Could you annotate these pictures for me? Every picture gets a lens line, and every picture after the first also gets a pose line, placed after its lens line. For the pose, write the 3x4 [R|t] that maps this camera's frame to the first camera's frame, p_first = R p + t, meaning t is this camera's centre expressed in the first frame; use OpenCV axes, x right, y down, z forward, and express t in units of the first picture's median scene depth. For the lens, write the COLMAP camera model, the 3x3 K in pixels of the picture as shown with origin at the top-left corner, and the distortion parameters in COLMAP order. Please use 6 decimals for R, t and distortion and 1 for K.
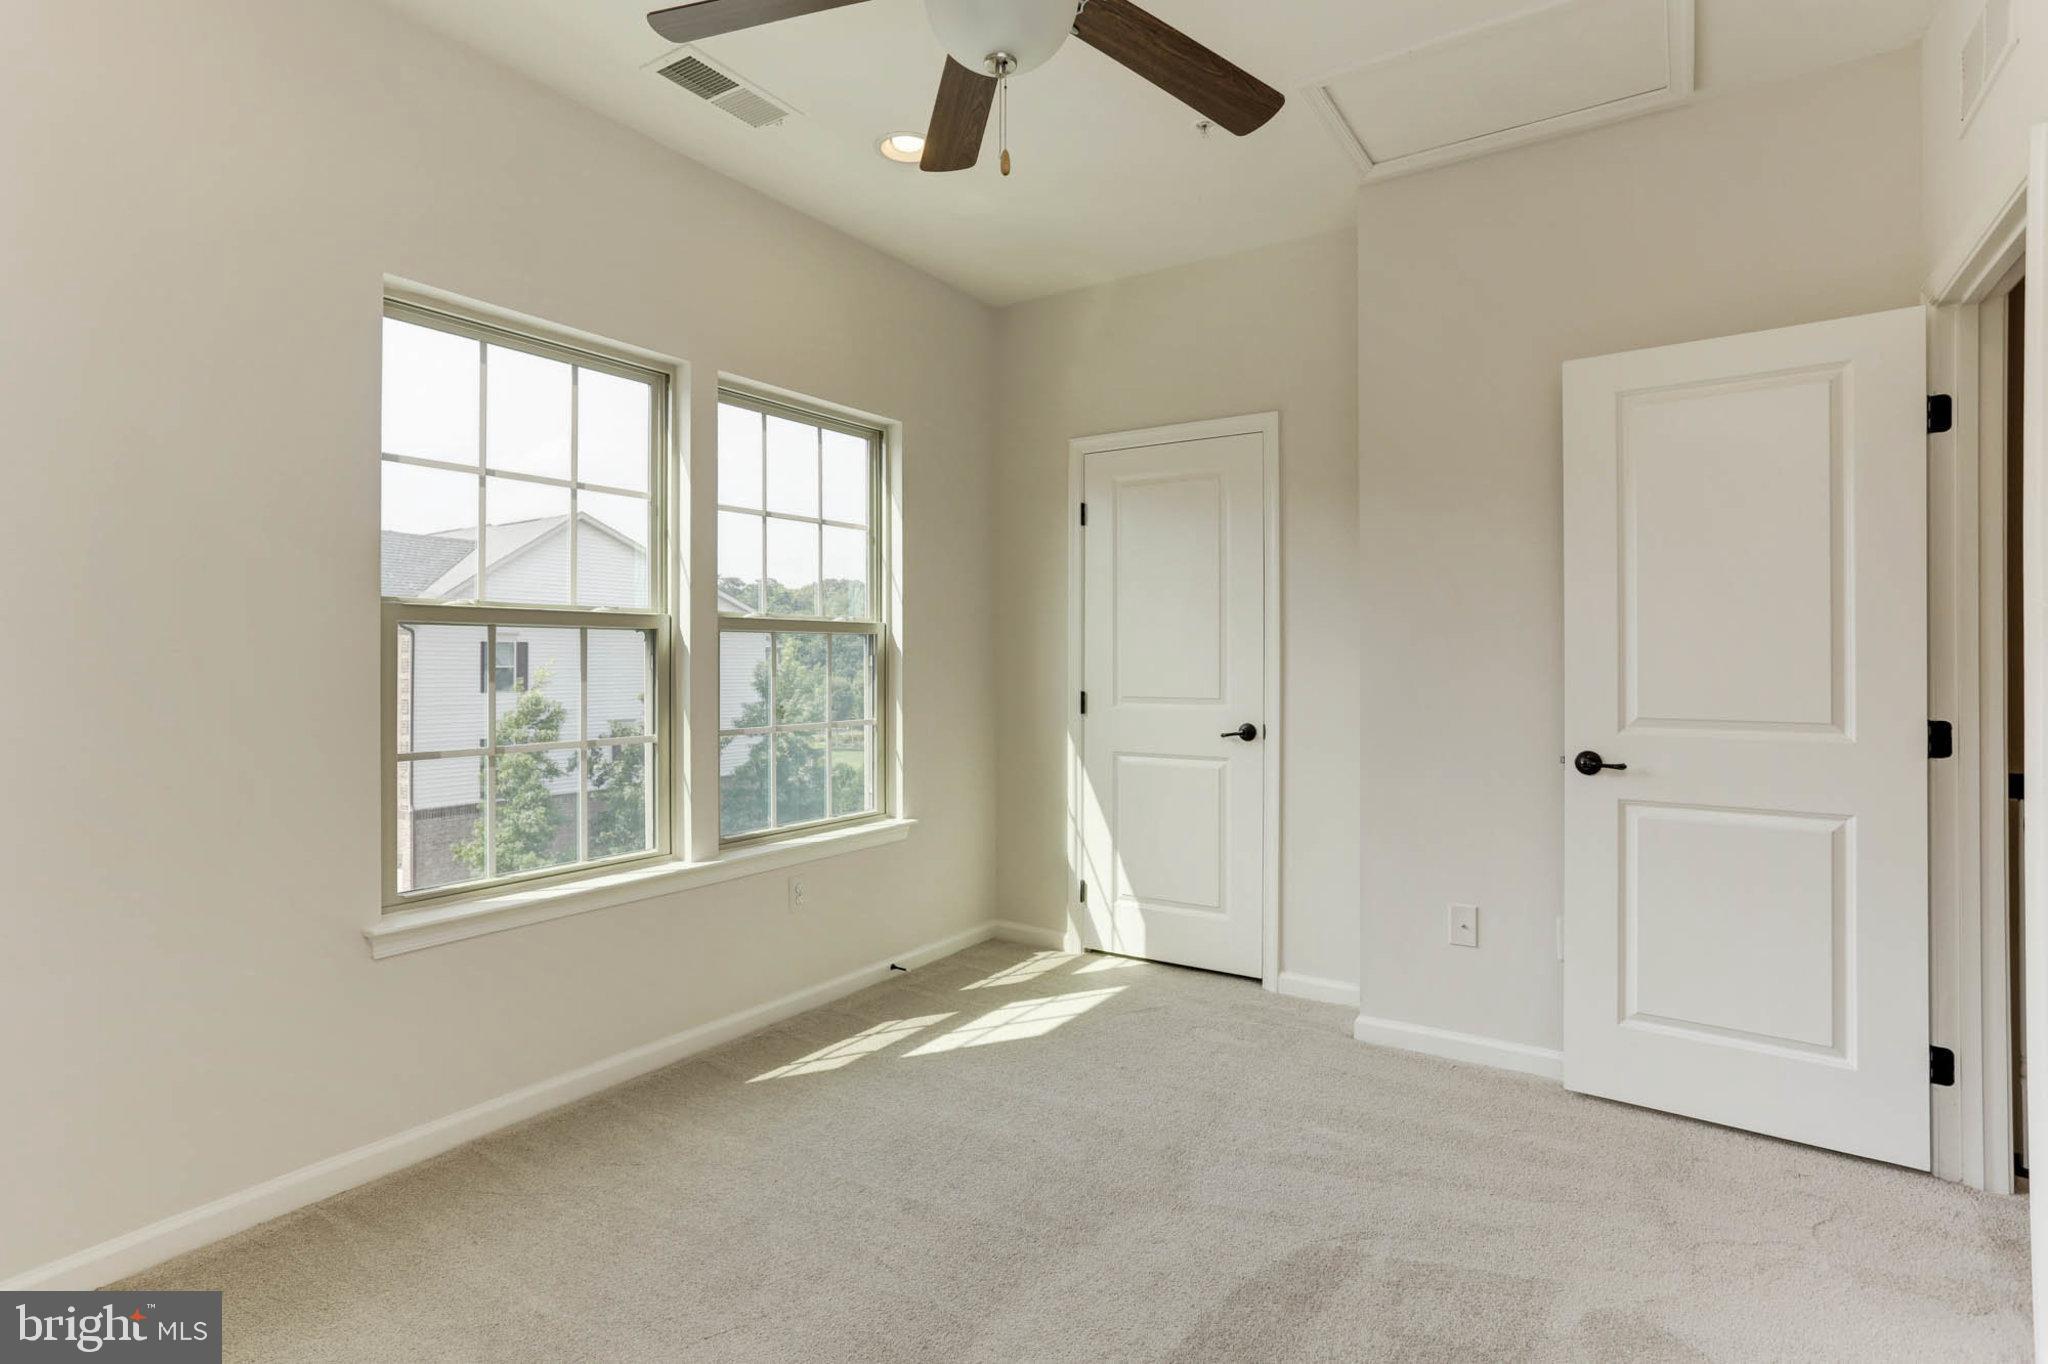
lens RADIAL K [[1010.8, 0, 1016.5], [0, 1010.8, 661.7], [0, 0, 1]] dist [-0.046851, 0.025570]
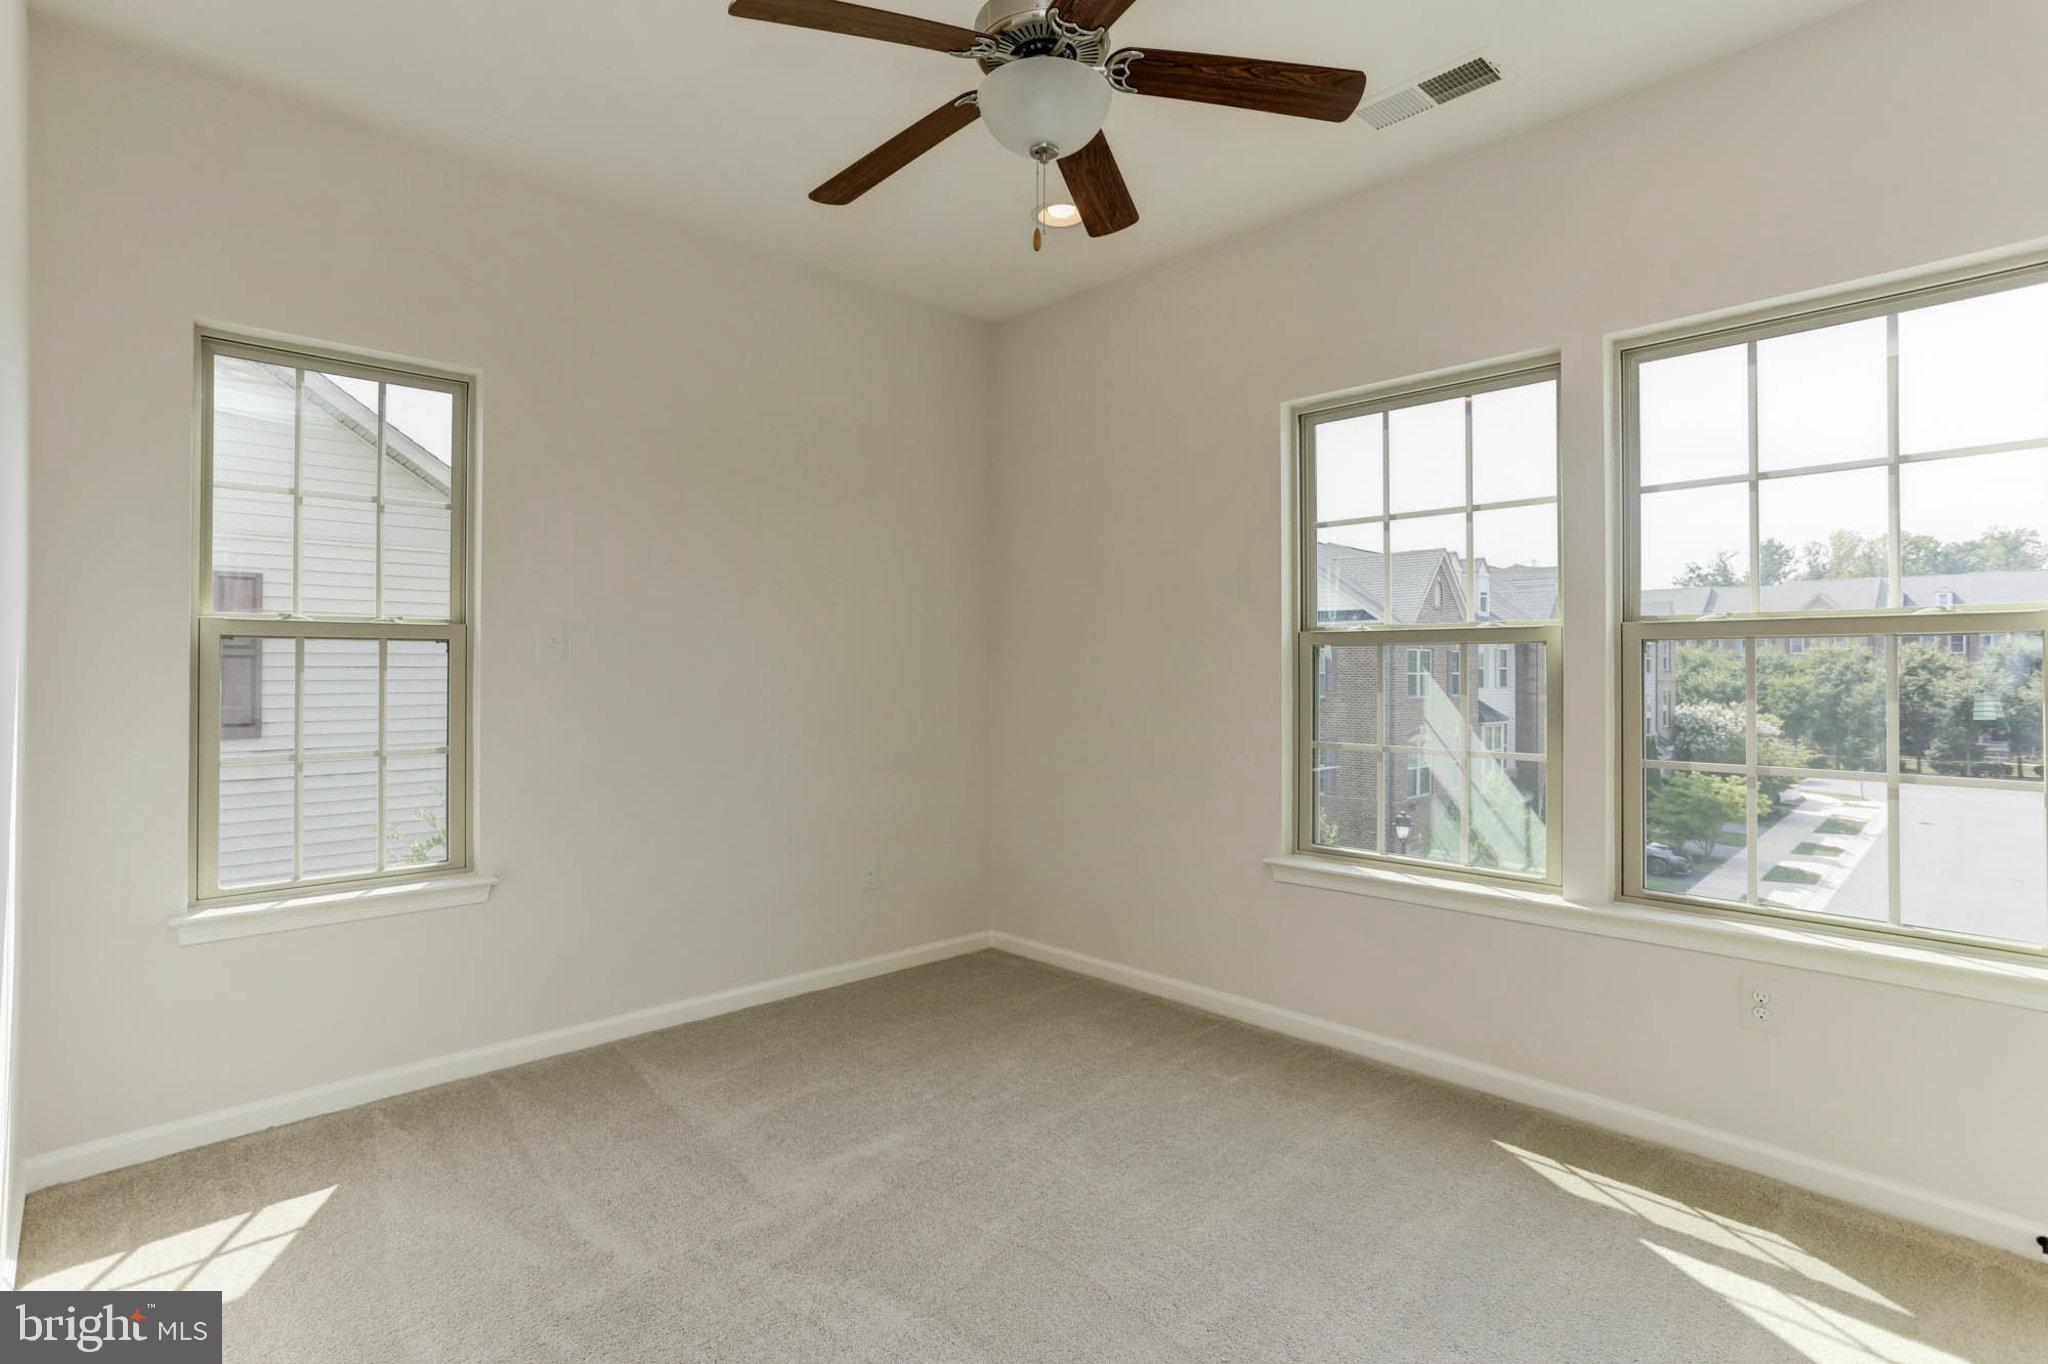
lens RADIAL K [[1010.8, 0, 1016.5], [0, 1010.8, 661.7], [0, 0, 1]] dist [-0.046851, 0.025570]
pose [[-0.209700, -0.001228, -0.977765, 0.646817], [-0.000240, 0.999999, -0.001204, -0.012596], [0.977766, -0.000018, -0.209700, 0.702156]]
